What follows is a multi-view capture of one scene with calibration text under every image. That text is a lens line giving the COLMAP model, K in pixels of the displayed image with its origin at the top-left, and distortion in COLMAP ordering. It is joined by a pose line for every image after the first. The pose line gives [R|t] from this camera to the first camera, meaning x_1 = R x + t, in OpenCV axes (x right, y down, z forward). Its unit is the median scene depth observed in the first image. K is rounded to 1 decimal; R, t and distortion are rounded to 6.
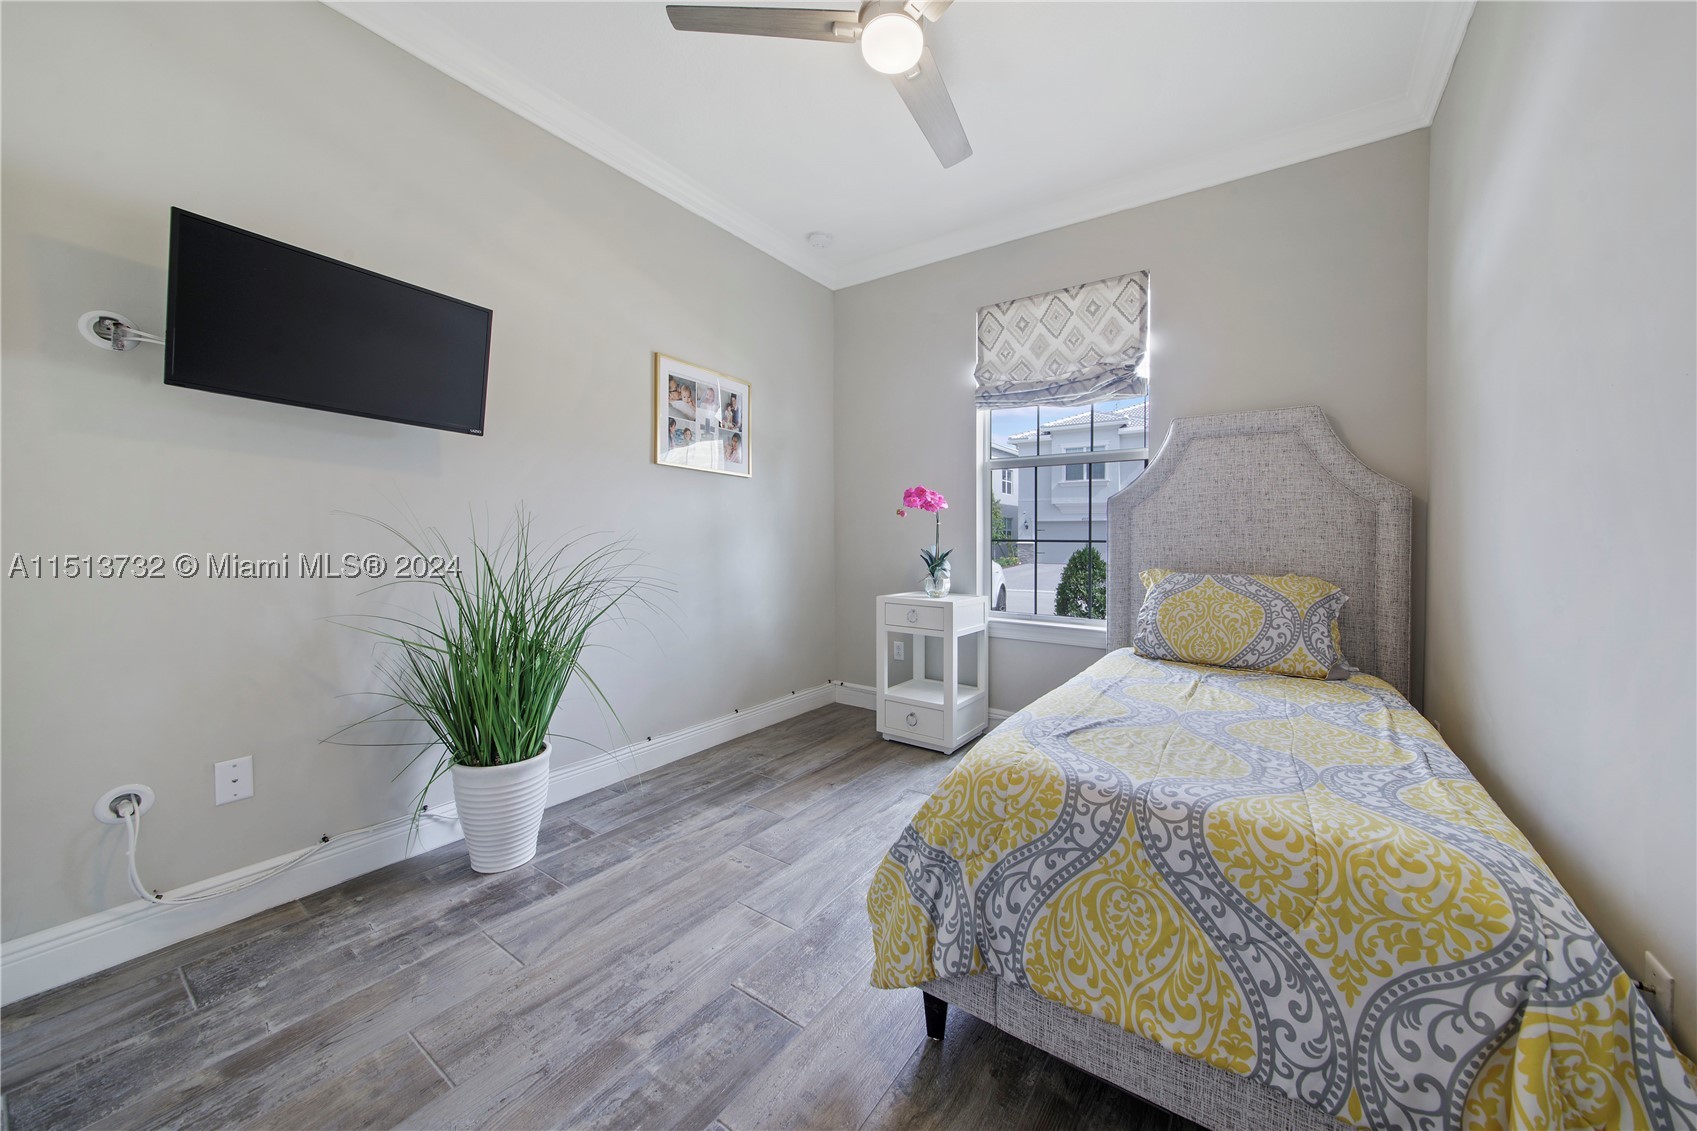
lens RADIAL K [[598.0, 0, 848.5], [0, 598.0, 565.5], [0, 0, 1]] dist [-0.017665, 0.007765]
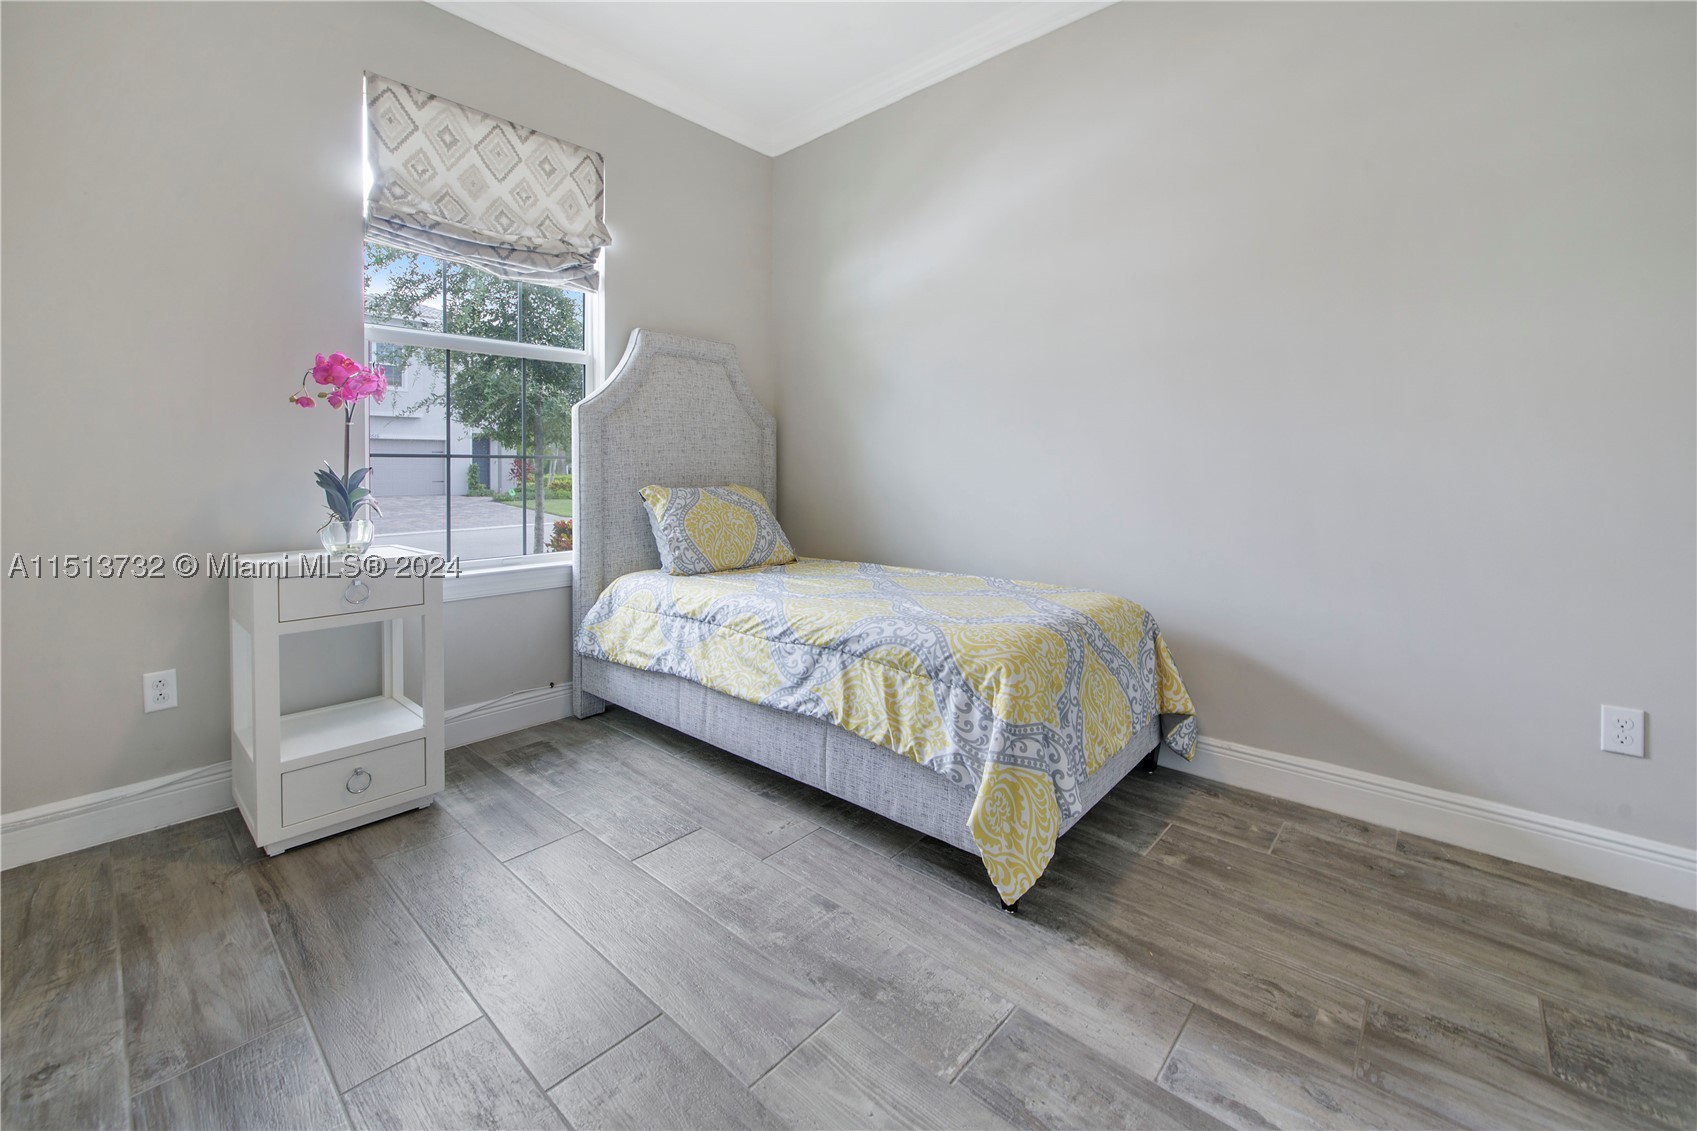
lens RADIAL K [[698.8, 0, 852.8], [0, 698.8, 488.6], [0, 0, 1]] dist [0.002138, 0.000095]
pose [[0.116569, -0.036800, 0.992501, -0.516656], [0.045688, 0.998454, 0.031655, -0.008962], [-0.992131, 0.041656, 0.118070, 0.512979]]
